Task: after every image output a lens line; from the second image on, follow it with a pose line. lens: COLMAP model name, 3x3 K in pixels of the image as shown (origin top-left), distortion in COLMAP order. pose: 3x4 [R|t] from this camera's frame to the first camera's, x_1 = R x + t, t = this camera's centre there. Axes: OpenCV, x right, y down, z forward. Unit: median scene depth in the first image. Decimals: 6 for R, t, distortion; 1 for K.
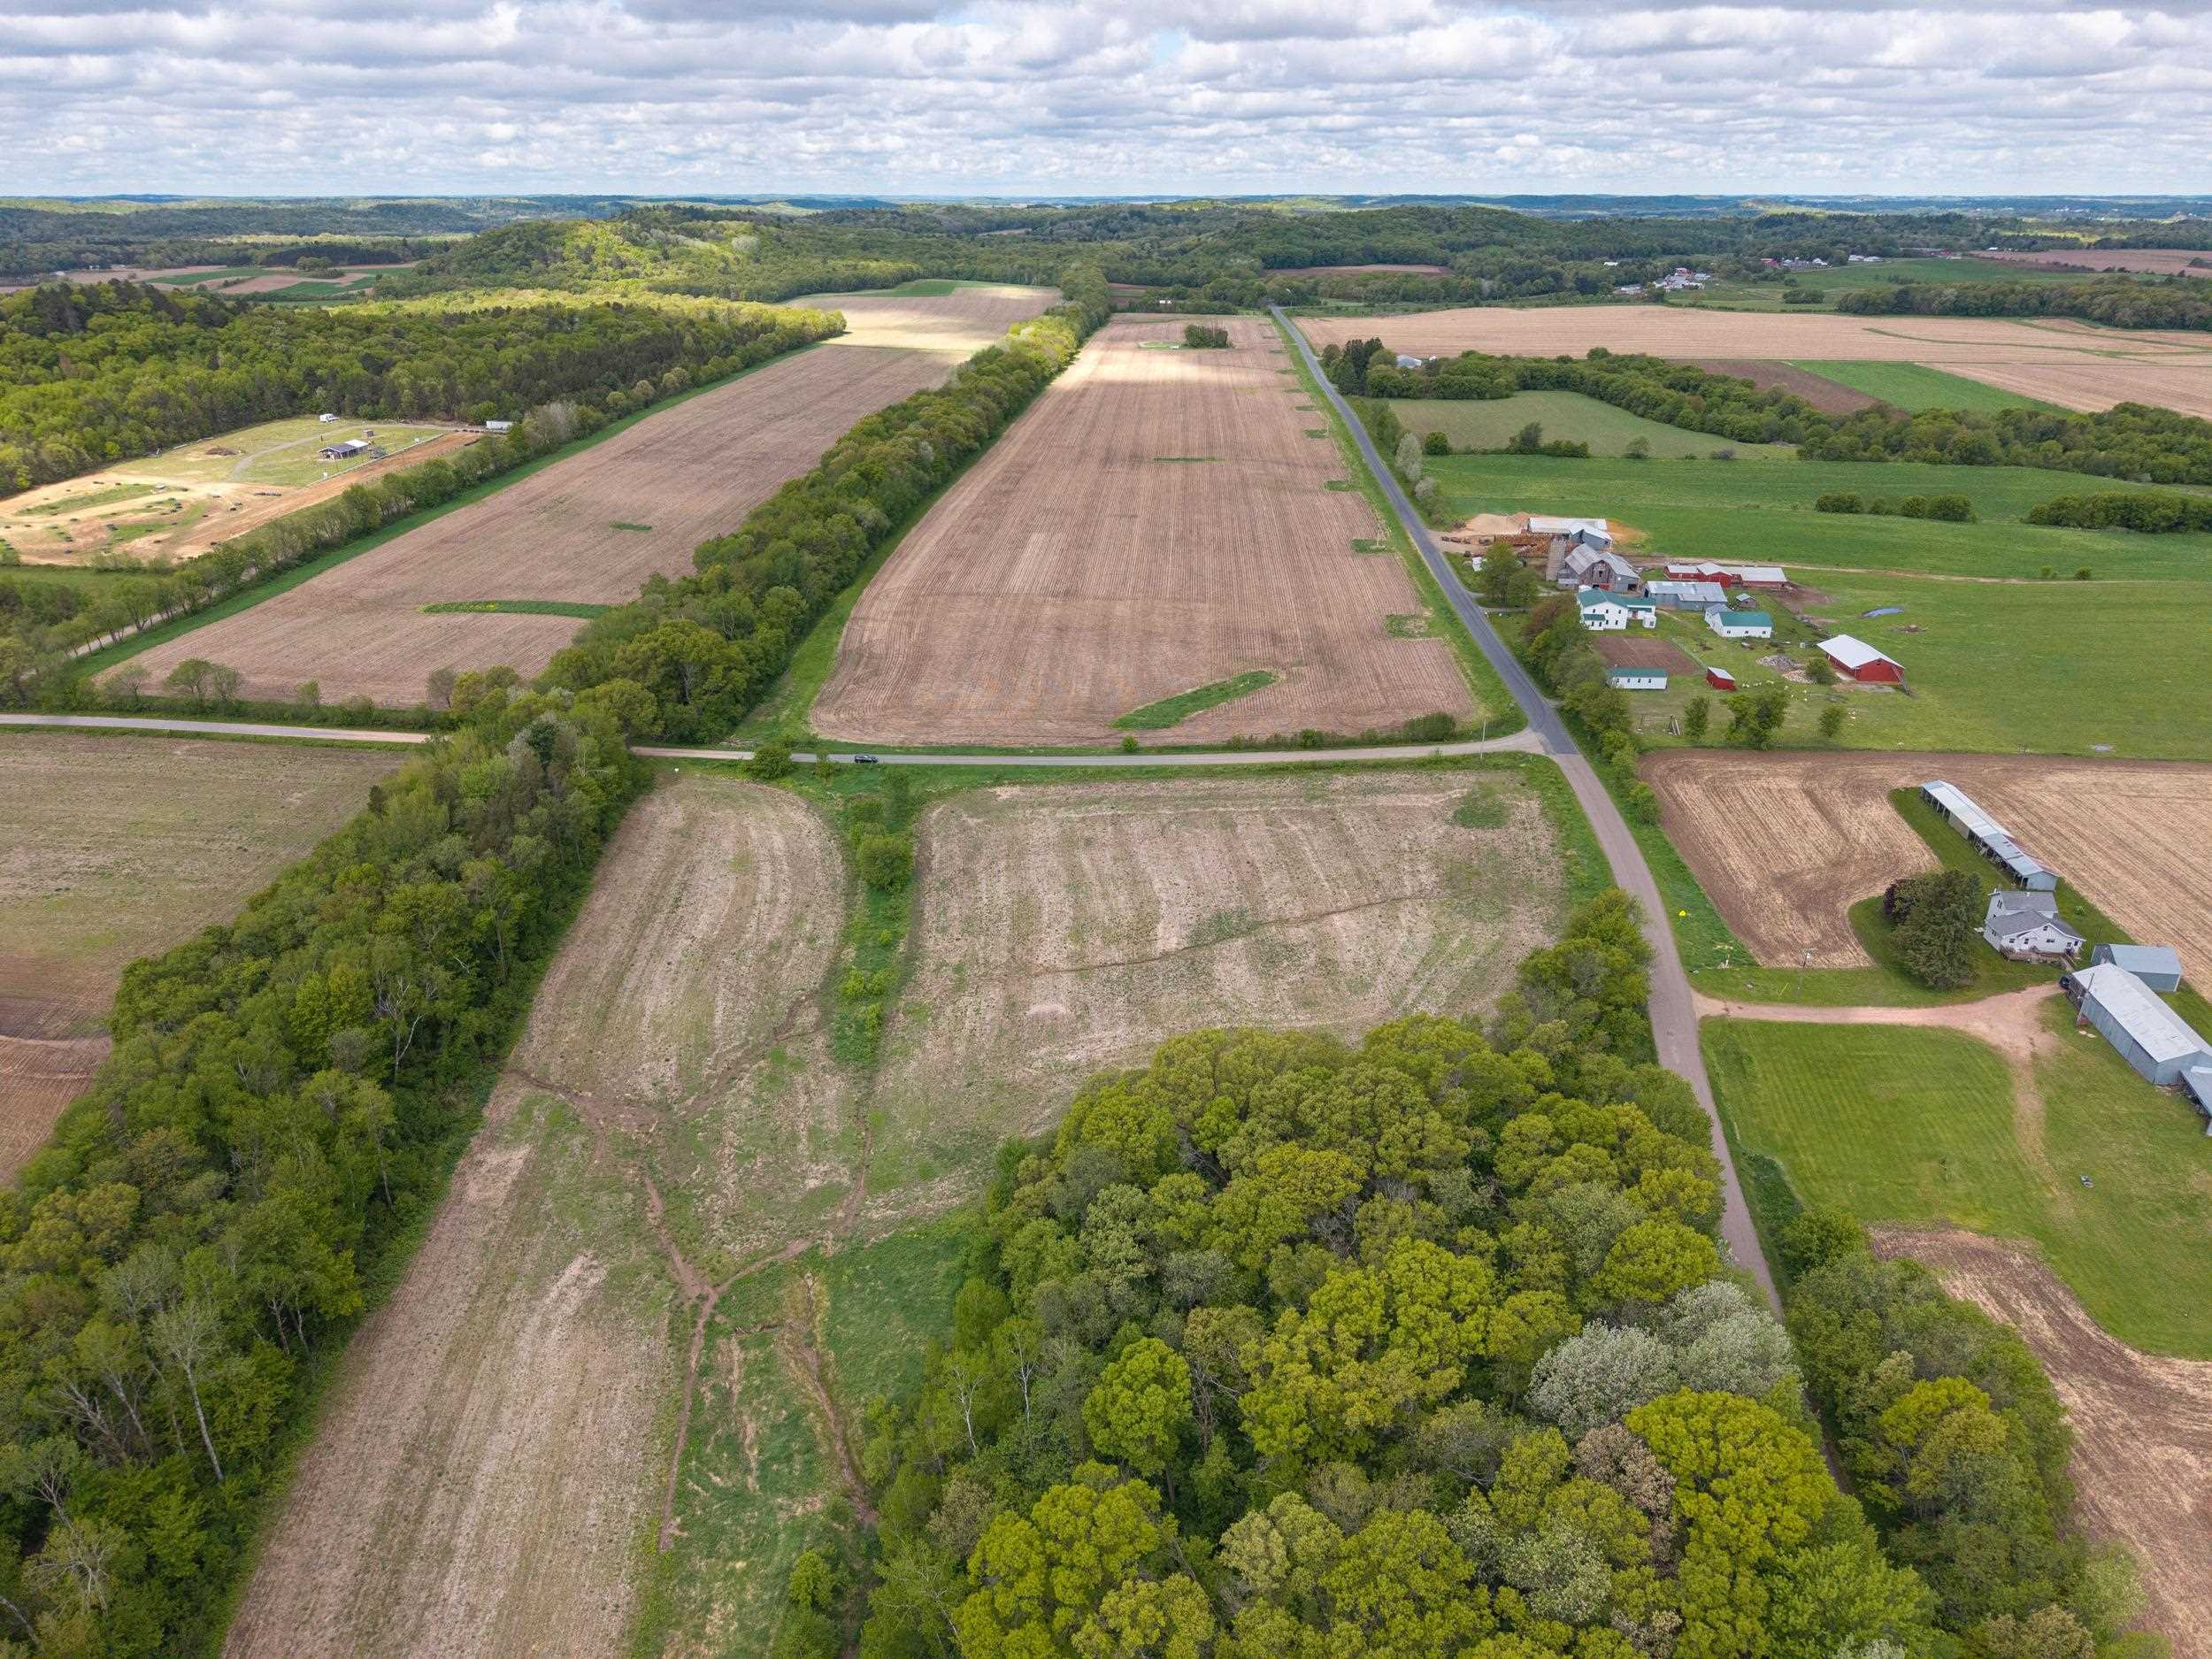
lens RADIAL K [[1475.3, 0, 1102.6], [0, 1475.3, 828.6], [0, 0, 1]] dist [0.014067, -0.014386]
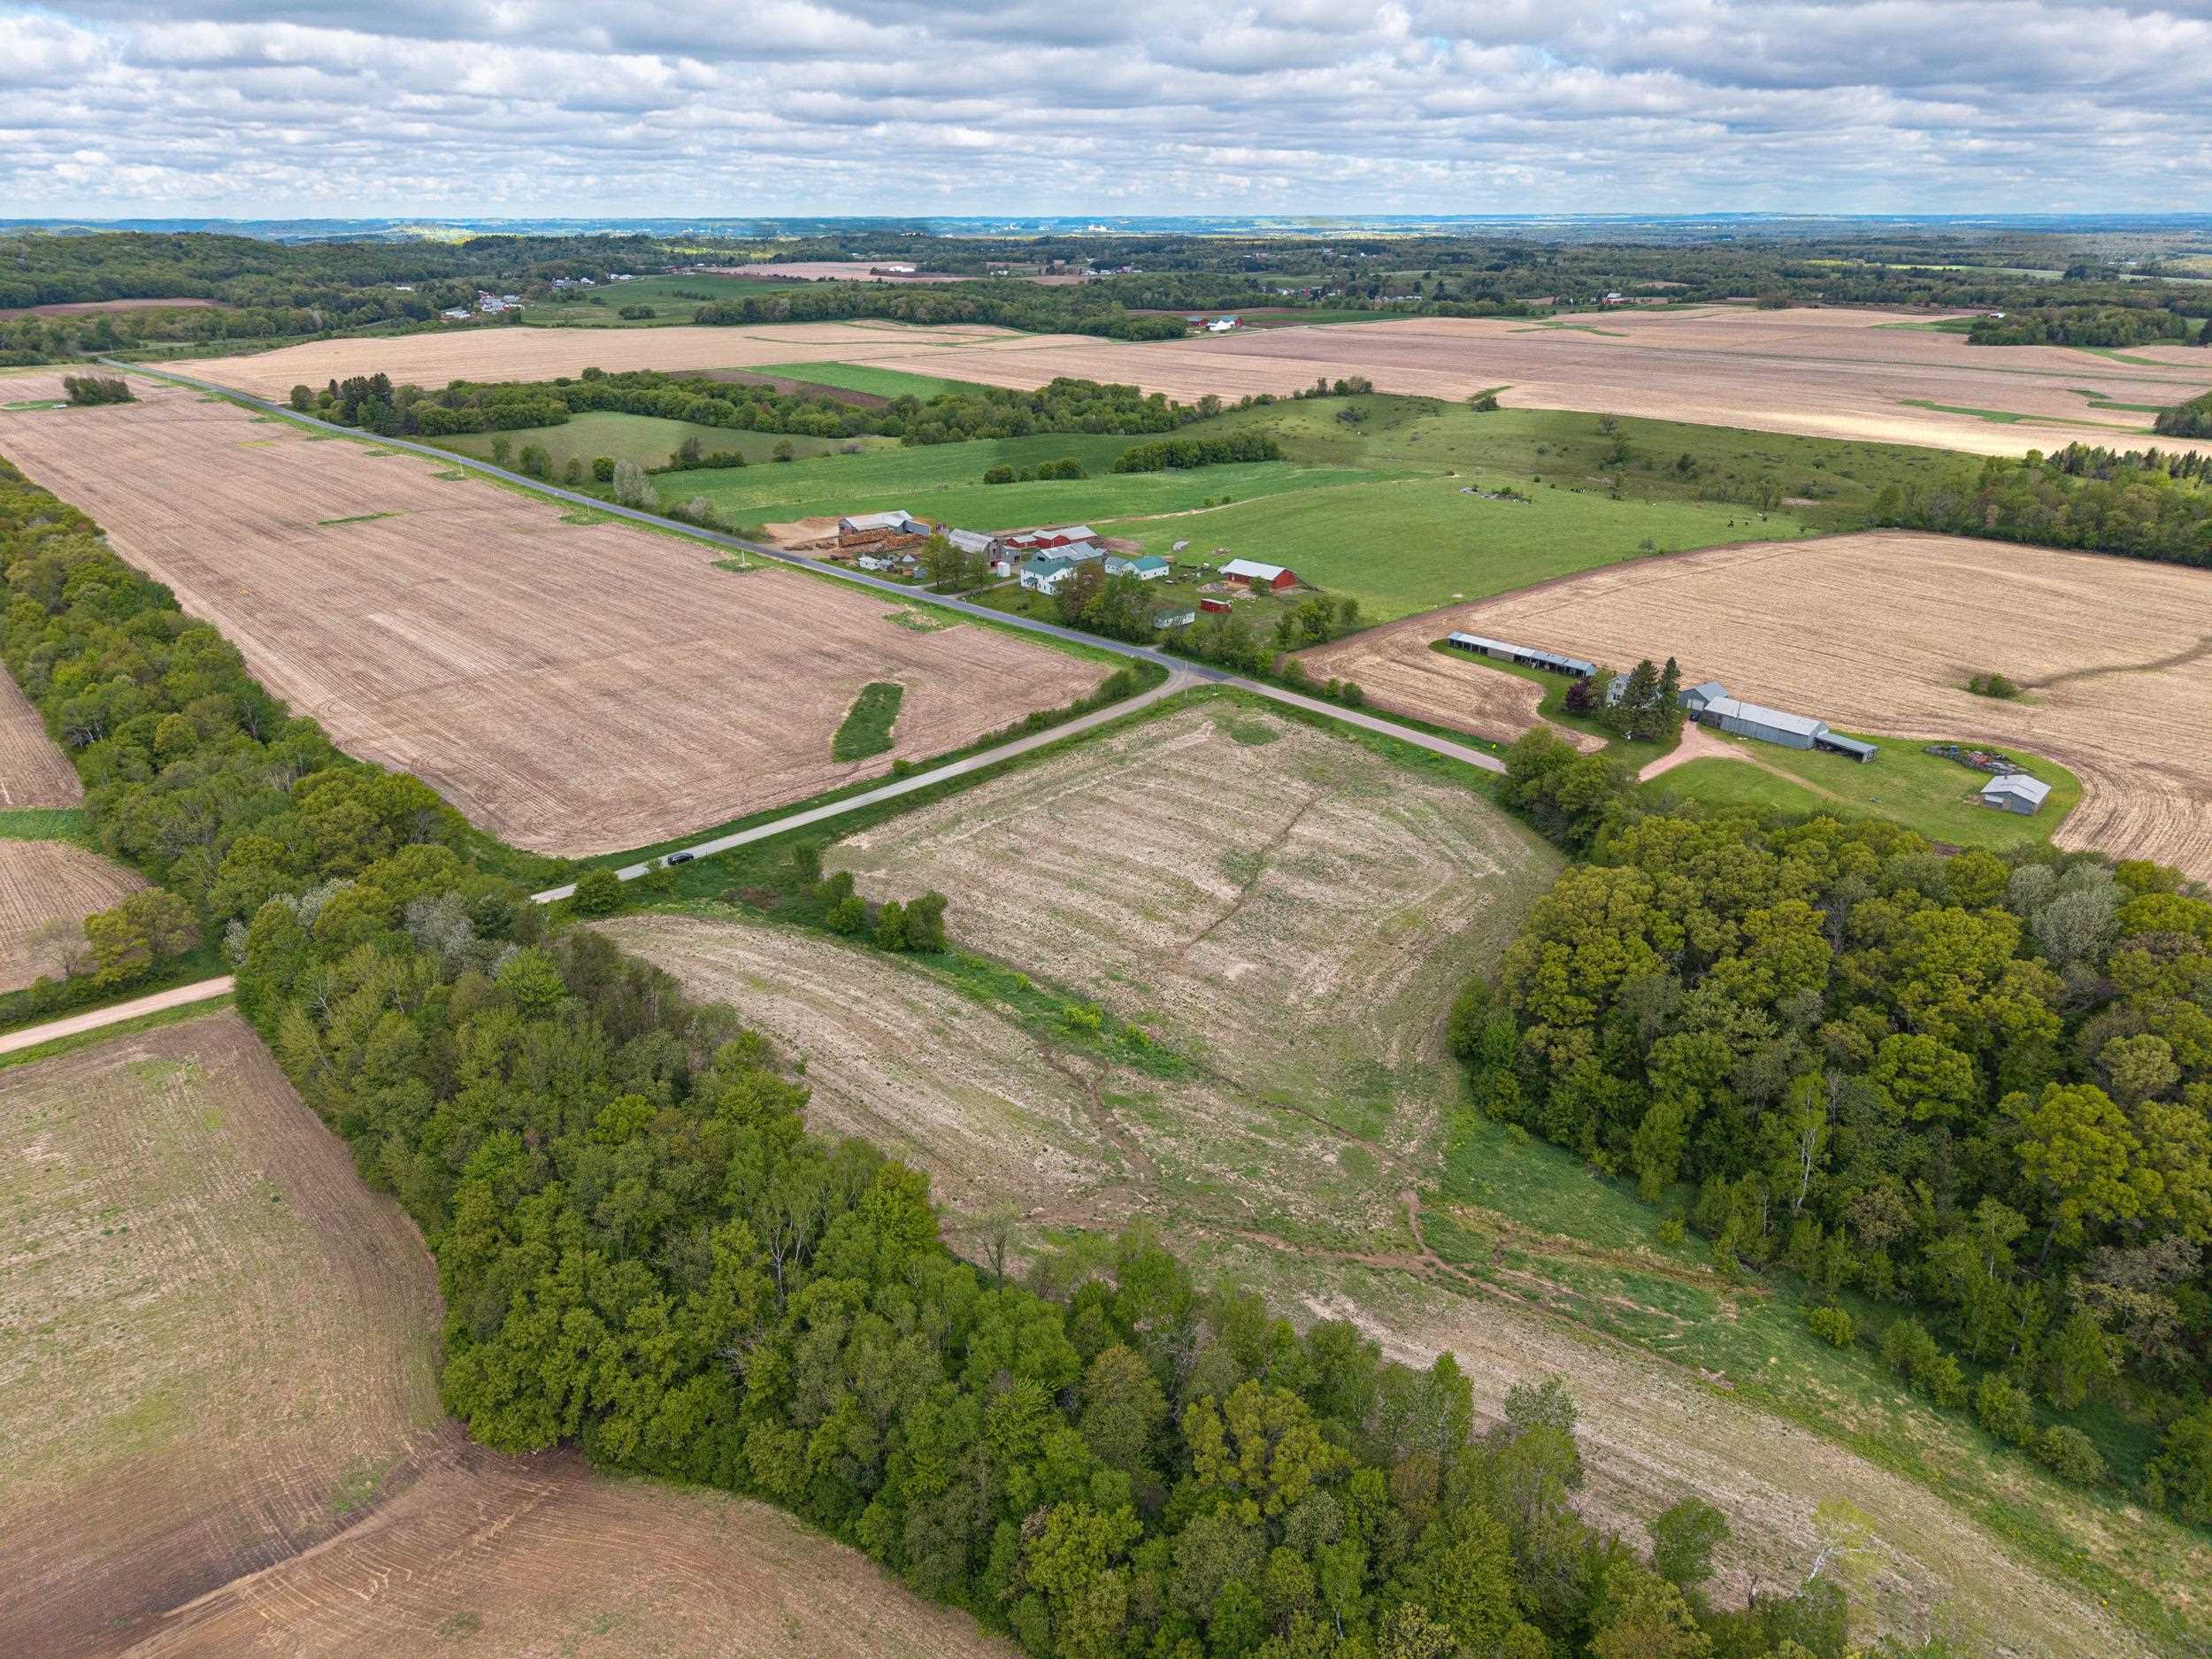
lens RADIAL K [[1475.3, 0, 1091.8], [0, 1475.3, 841.4], [0, 0, 1]] dist [0.014067, -0.014386]
pose [[0.692037, -0.283197, 0.663992, -0.566695], [0.287258, 0.951903, 0.106601, -0.079220], [-0.662245, 0.116965, 0.740102, 0.191204]]
